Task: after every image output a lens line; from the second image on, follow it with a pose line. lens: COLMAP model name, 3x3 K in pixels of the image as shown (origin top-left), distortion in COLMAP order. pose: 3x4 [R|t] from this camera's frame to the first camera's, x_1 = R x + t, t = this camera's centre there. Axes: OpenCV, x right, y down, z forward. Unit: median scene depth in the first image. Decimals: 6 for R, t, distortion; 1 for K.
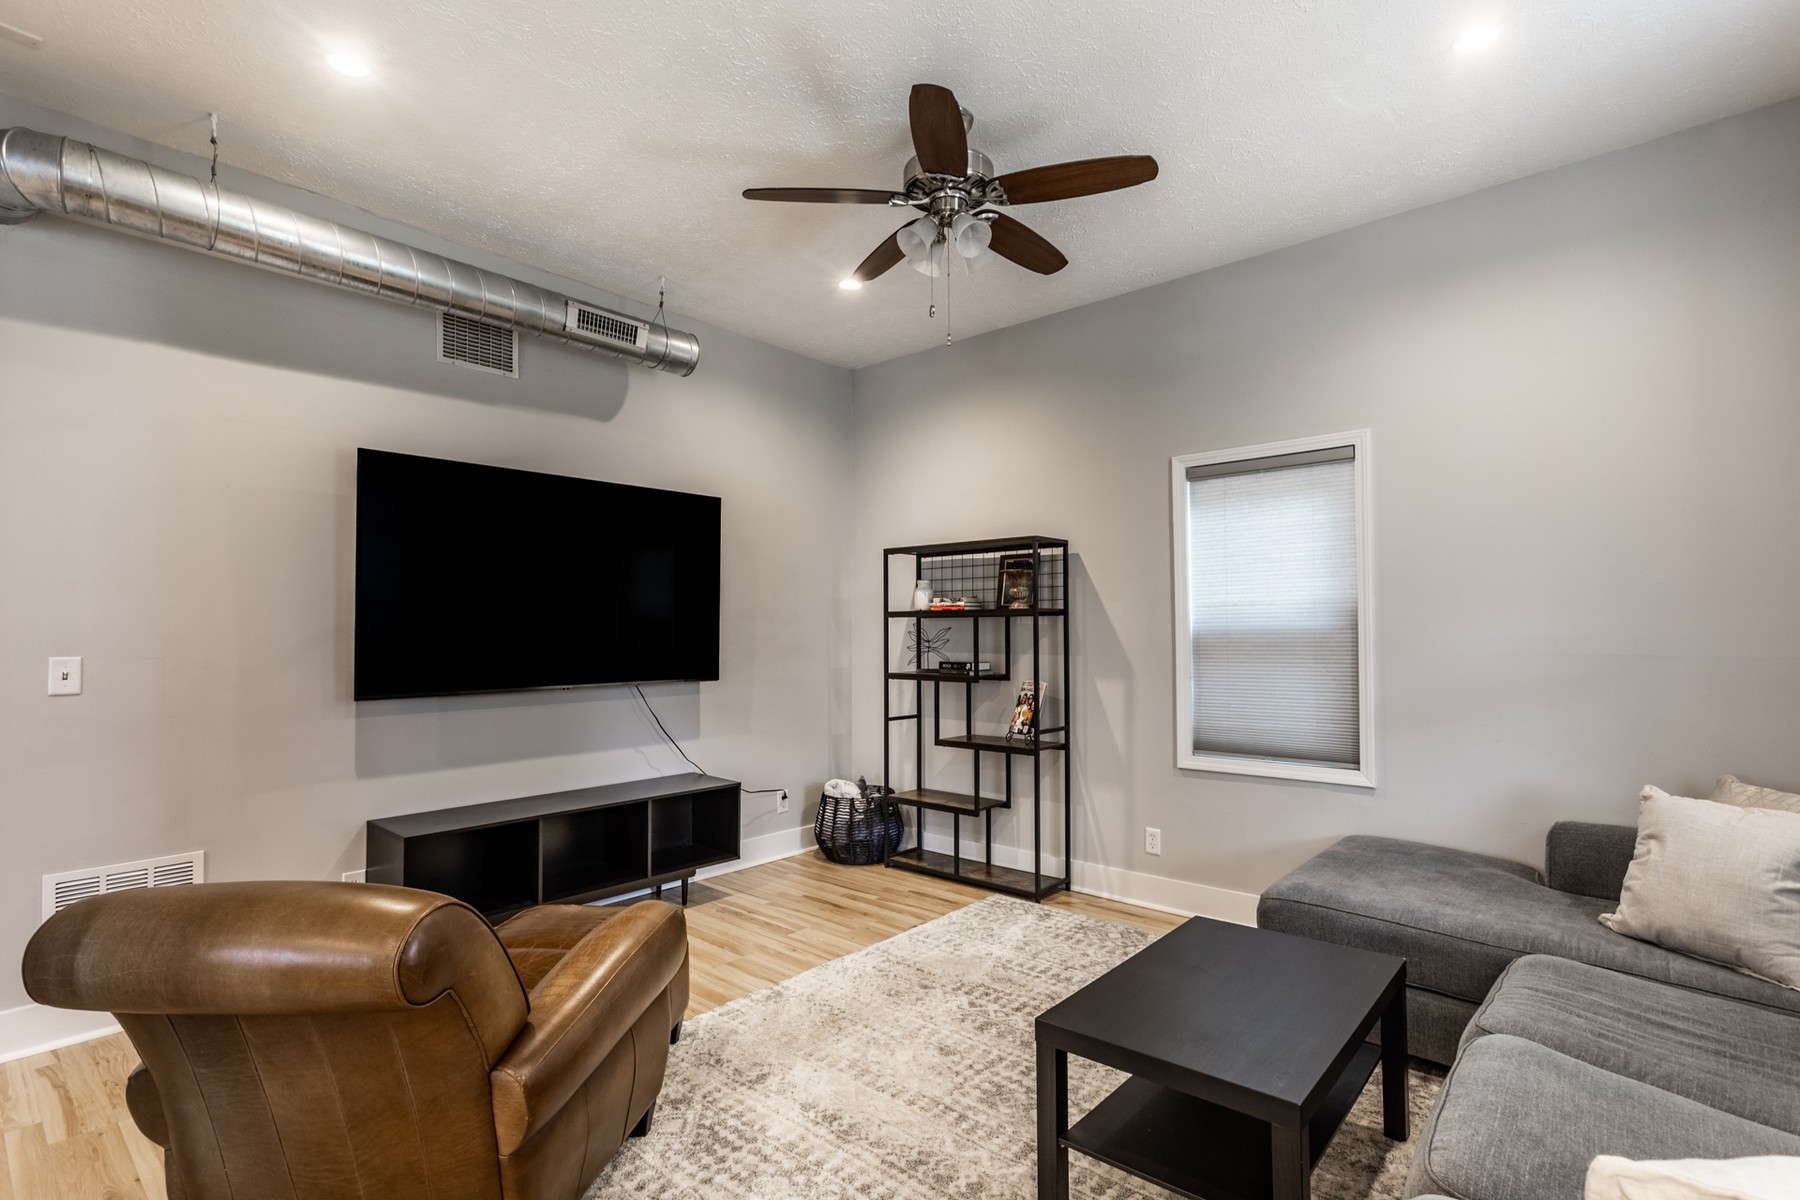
lens RADIAL K [[871.7, 0, 897.6], [0, 871.7, 617.8], [0, 0, 1]] dist [-0.001742, 0.000110]
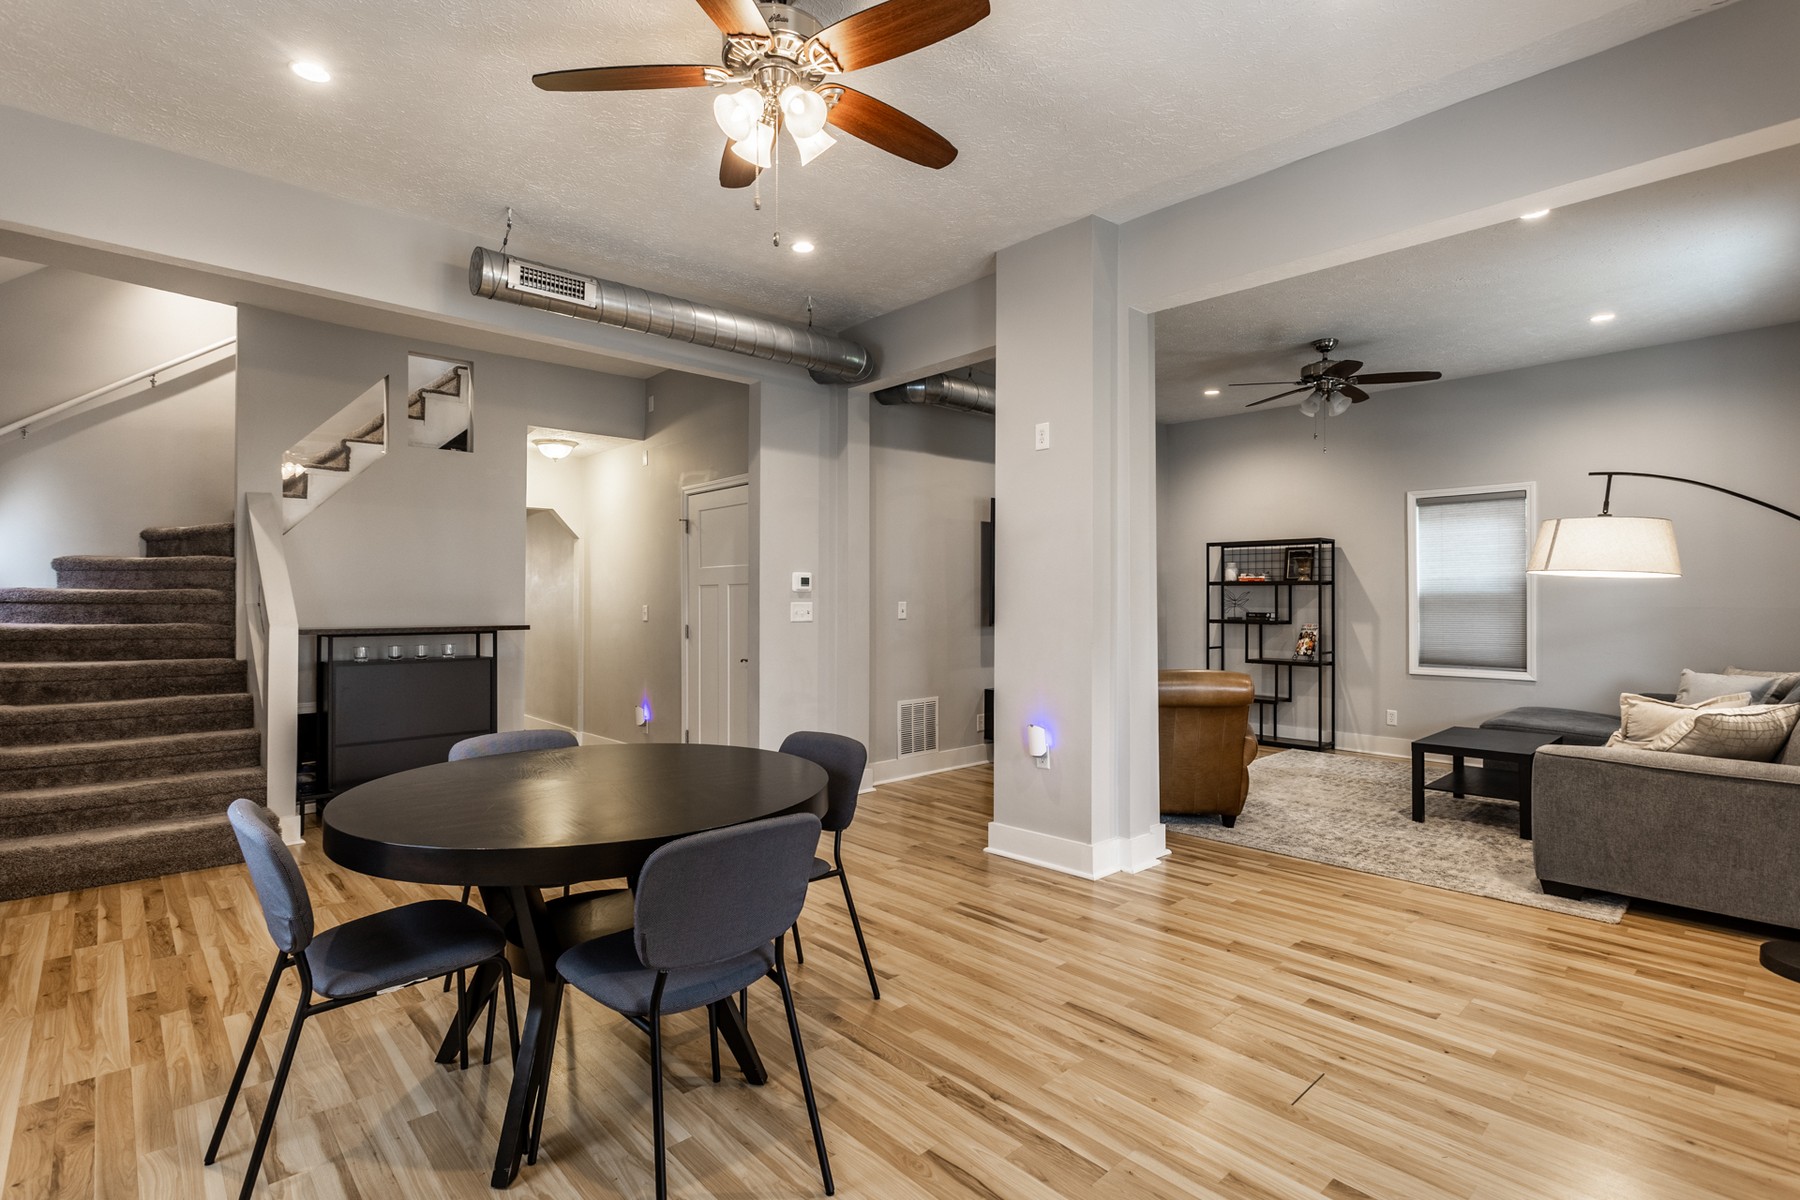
lens RADIAL K [[862.6, 0, 904.6], [0, 862.6, 595.7], [0, 0, 1]] dist [-0.000059, 0.000201]
pose [[0.995993, 0.005951, -0.089238, -0.508883], [-0.004828, 0.999906, 0.012799, 0.001245], [0.089306, -0.012317, 0.995928, -0.763704]]
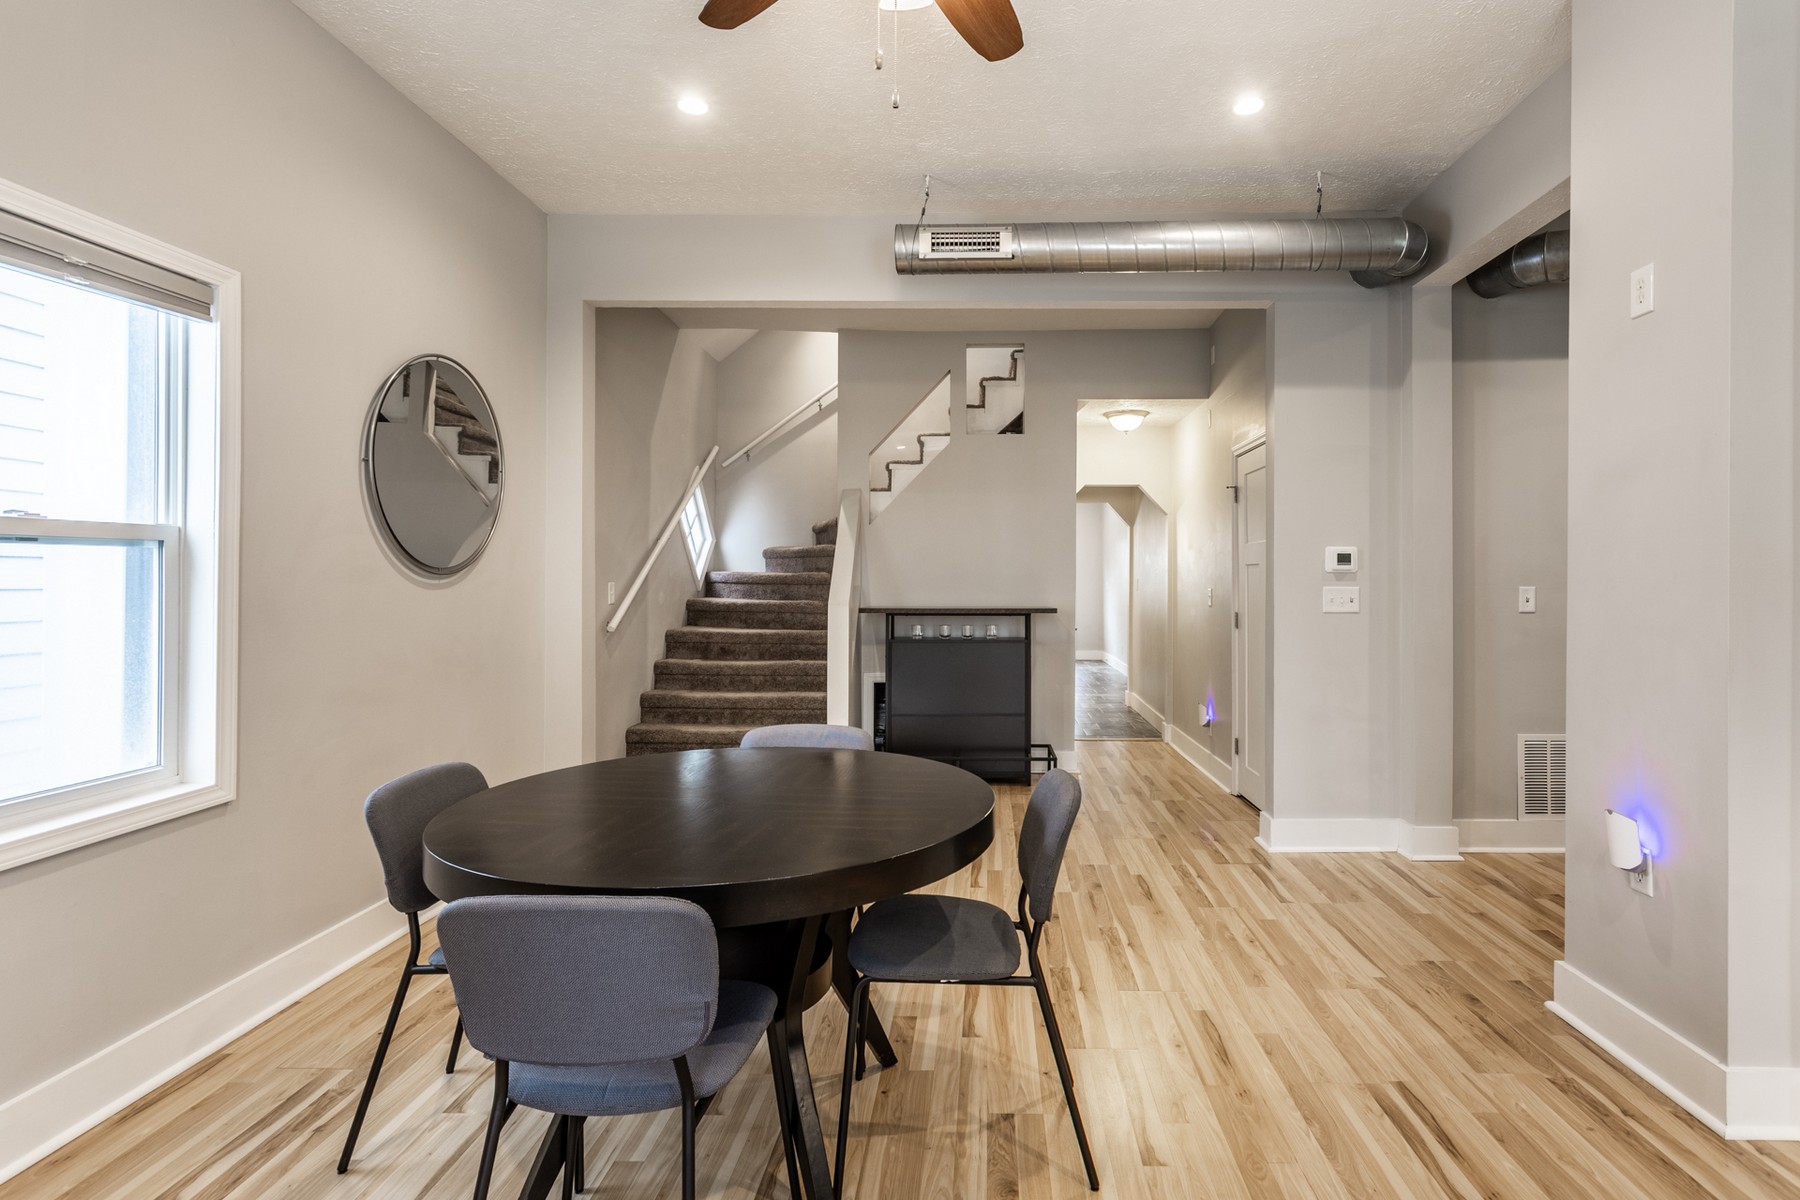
lens RADIAL K [[909.5, 0, 899.0], [0, 909.5, 572.9], [0, 0, 1]] dist [0.000428, 0.000626]
pose [[0.655392, 0.001626, -0.755287, -0.333263], [0.007401, 0.999936, 0.008575, 0.001004], [0.755252, -0.011210, 0.655338, -0.526088]]
